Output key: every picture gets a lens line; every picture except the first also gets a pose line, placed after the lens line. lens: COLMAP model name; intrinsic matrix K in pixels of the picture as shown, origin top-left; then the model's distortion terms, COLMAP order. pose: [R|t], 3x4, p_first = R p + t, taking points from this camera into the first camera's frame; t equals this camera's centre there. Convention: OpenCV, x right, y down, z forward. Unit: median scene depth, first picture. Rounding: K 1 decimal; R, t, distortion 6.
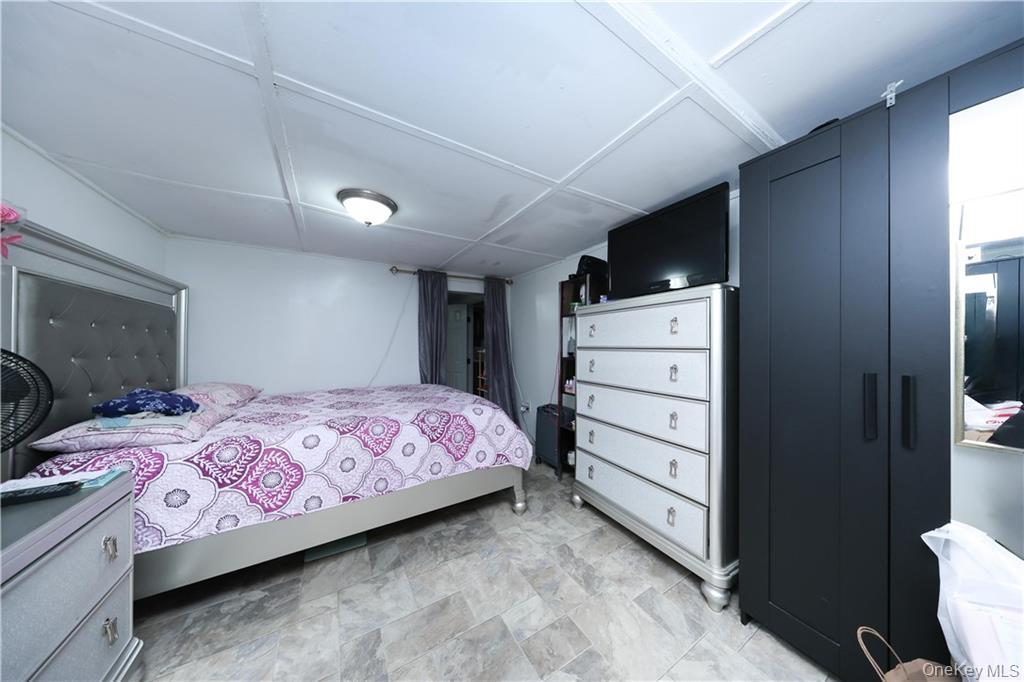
lens RADIAL K [[295.1, 0, 513.9], [0, 295.1, 343.6], [0, 0, 1]] dist [-0.000015, -0.000020]
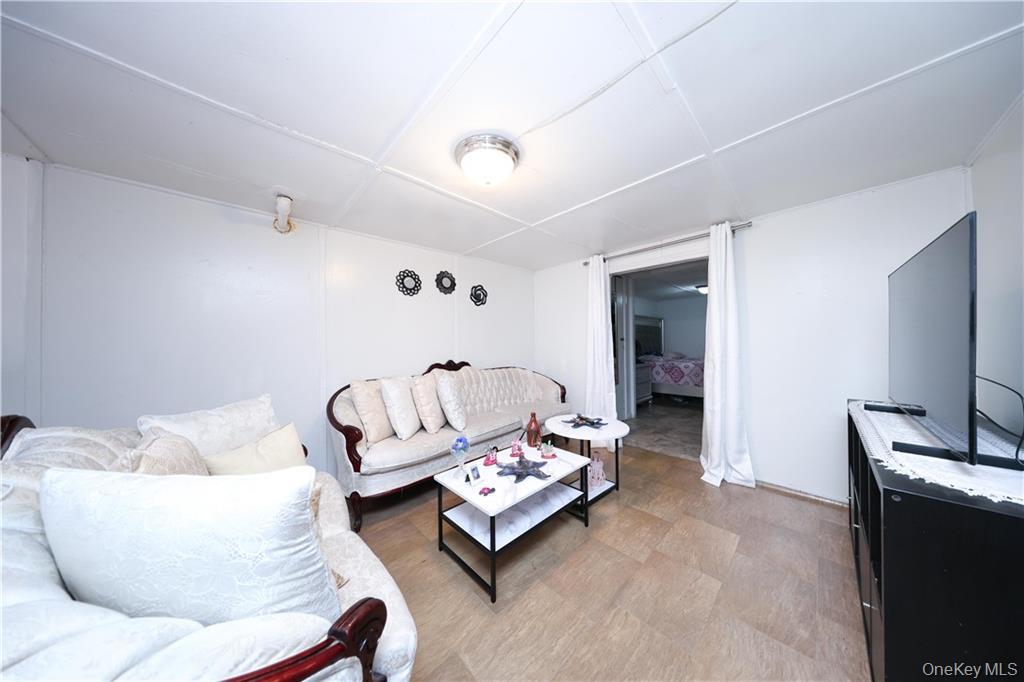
lens RADIAL K [[295.1, 0, 516.8], [0, 295.1, 339.5], [0, 0, 1]] dist [-0.000015, -0.000020]
pose [[0.211055, -0.012961, -0.977388, 2.258607], [0.029708, 0.999535, -0.006840, -0.005922], [0.977023, -0.027593, 0.211342, -1.636225]]
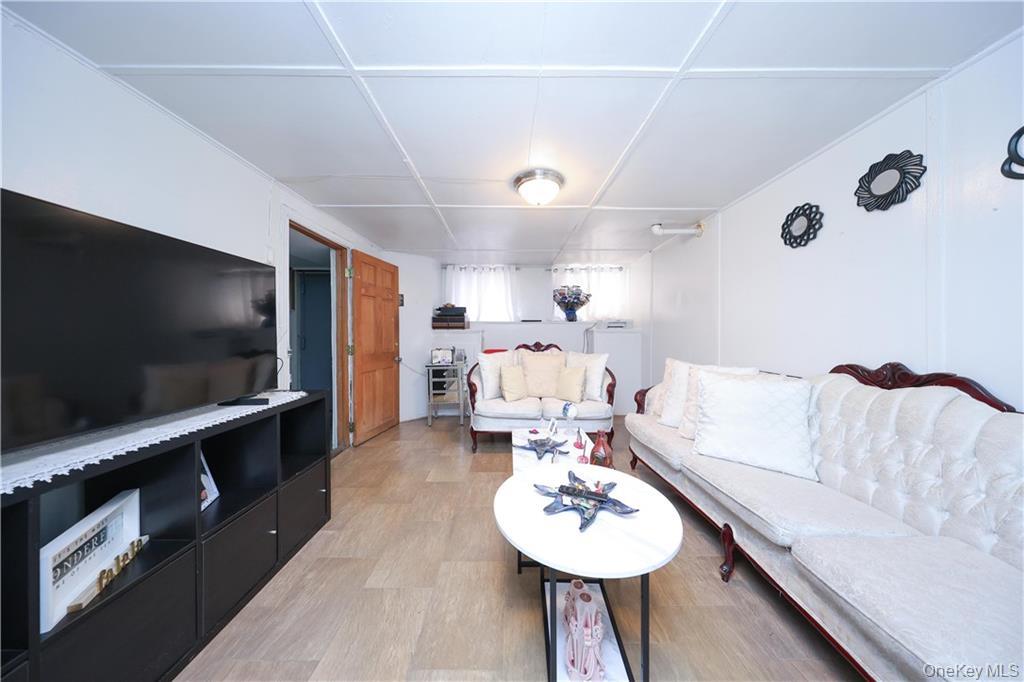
lens RADIAL K [[295.1, 0, 513.1], [0, 295.1, 338.0], [0, 0, 1]] dist [-0.000015, -0.000020]
pose [[-0.852235, 0.005869, 0.523126, -3.394128], [0.006770, 0.999977, -0.000190, 0.122935], [-0.523115, 0.003380, -0.852255, 2.963683]]
